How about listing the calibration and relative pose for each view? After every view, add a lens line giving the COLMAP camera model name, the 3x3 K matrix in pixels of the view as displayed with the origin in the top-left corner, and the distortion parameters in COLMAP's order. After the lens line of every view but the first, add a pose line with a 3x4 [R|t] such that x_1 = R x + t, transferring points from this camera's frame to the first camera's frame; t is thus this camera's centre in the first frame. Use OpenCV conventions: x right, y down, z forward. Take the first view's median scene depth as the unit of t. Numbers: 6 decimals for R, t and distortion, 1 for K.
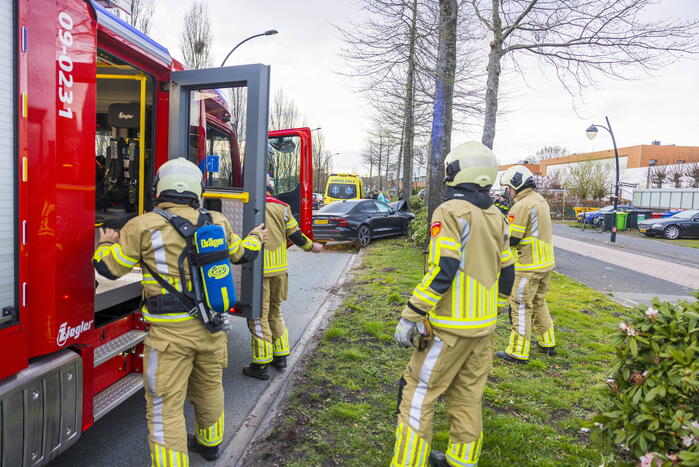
lens RADIAL K [[497.8, 0, 349.5], [0, 497.8, 233.5], [0, 0, 1]] dist [0.002635, 0.000731]
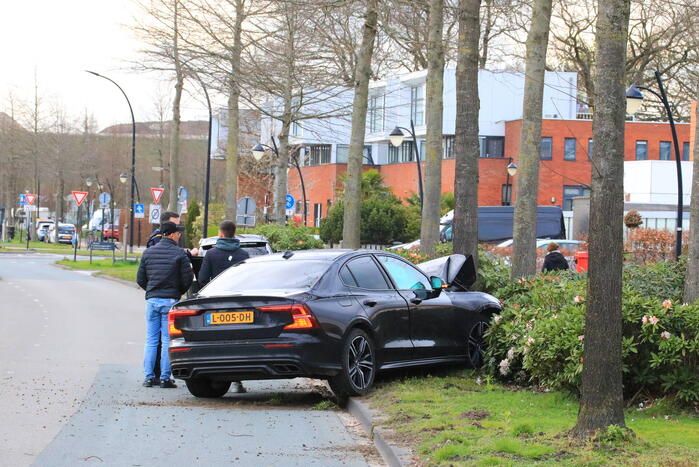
lens RADIAL K [[3518.5, 0, 349.5], [0, 3518.5, 233.5], [0, 0, 1]] dist [-0.334049, -7.134688]
pose [[0.991361, -0.004026, 0.131102, -0.178128], [0.014685, 0.996652, -0.080436, 0.068371], [-0.130340, 0.081666, 0.988100, -0.818233]]
